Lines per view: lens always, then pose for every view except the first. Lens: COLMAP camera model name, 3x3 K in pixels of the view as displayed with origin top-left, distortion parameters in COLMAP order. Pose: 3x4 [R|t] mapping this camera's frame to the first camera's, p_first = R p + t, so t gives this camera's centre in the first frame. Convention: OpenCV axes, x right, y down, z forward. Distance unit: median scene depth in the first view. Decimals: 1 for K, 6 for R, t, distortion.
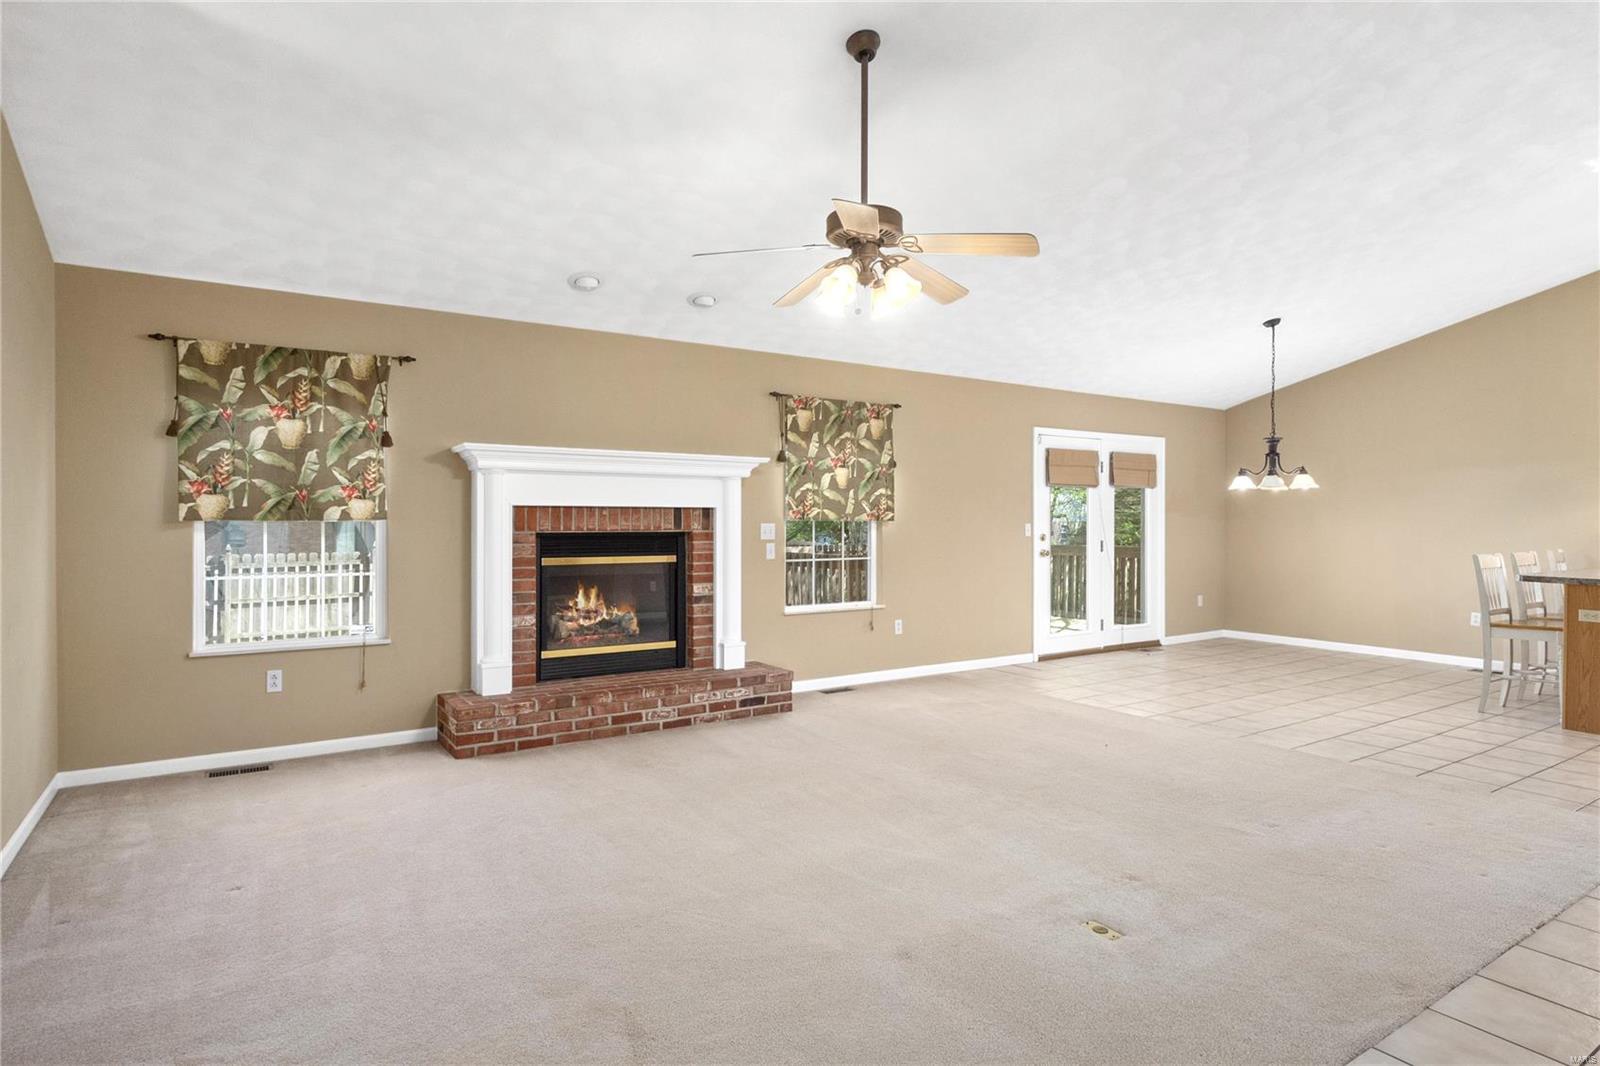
lens RADIAL K [[862.5, 0, 801.5], [0, 862.5, 524.6], [0, 0, 1]] dist [-0.003455, -0.000521]
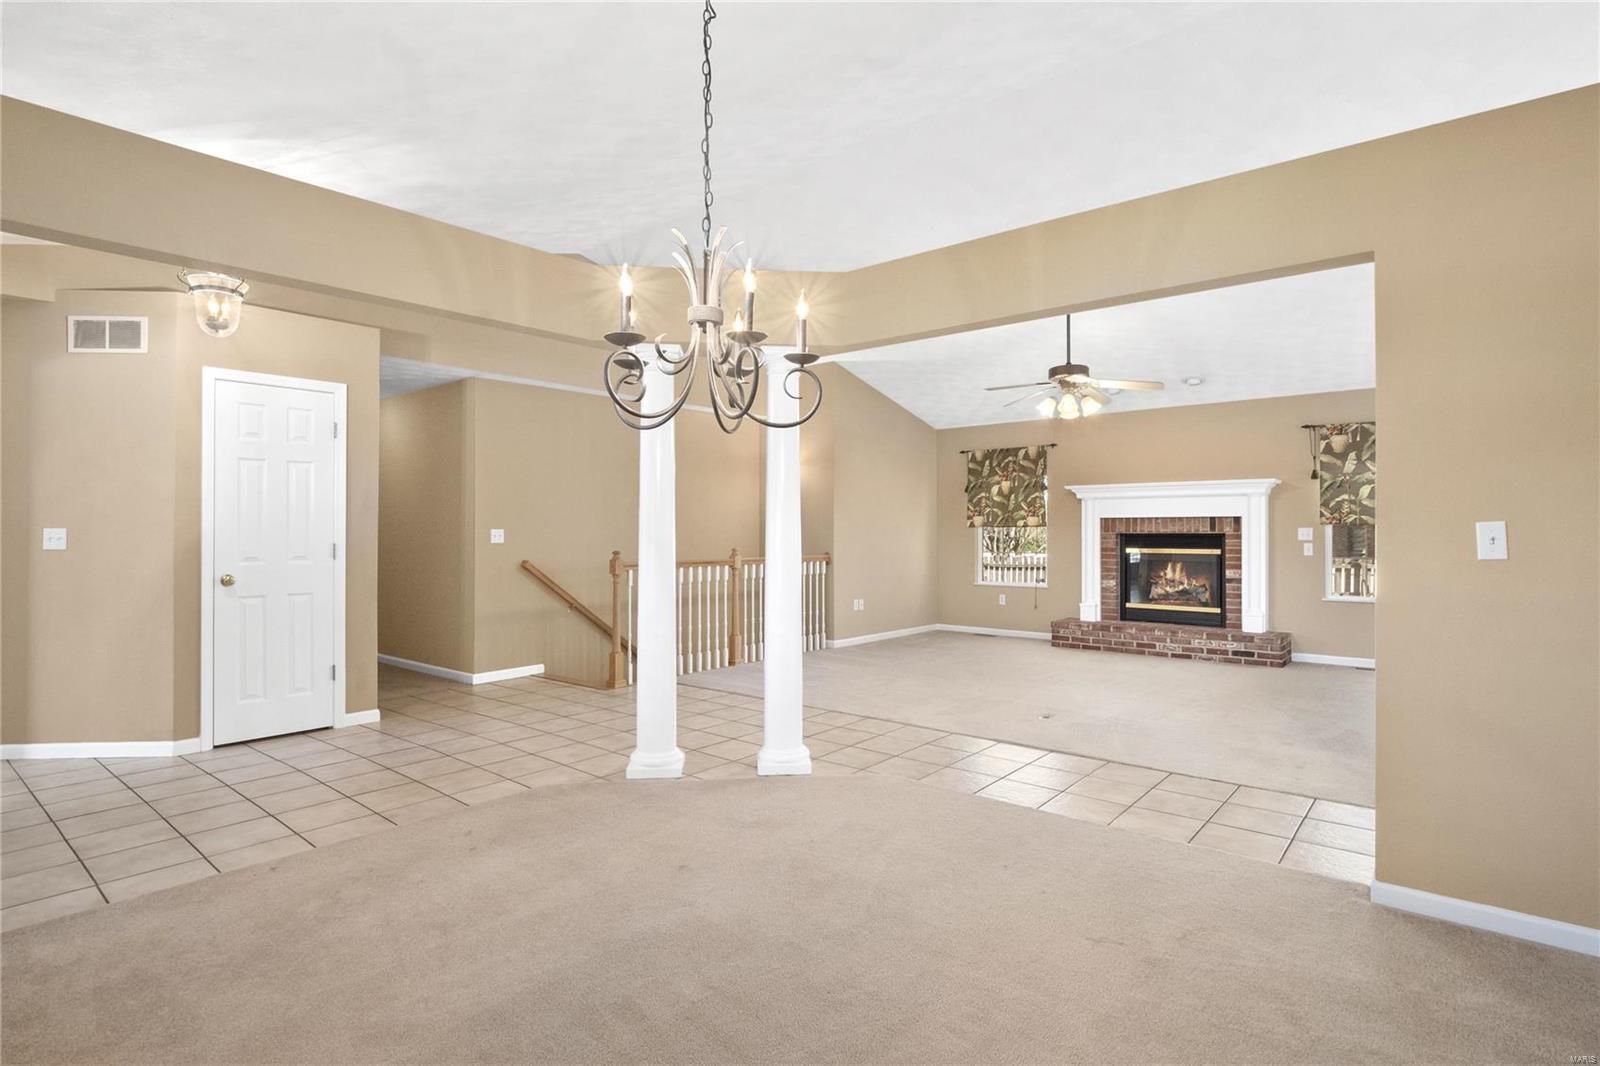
lens RADIAL K [[793.7, 0, 797.4], [0, 793.7, 526.1], [0, 0, 1]] dist [-0.002023, -0.000268]
pose [[0.283142, -0.005228, -0.959064, 1.042010], [0.000229, 0.999985, -0.005384, 0.003282], [0.959078, 0.001305, 0.283139, -0.073003]]
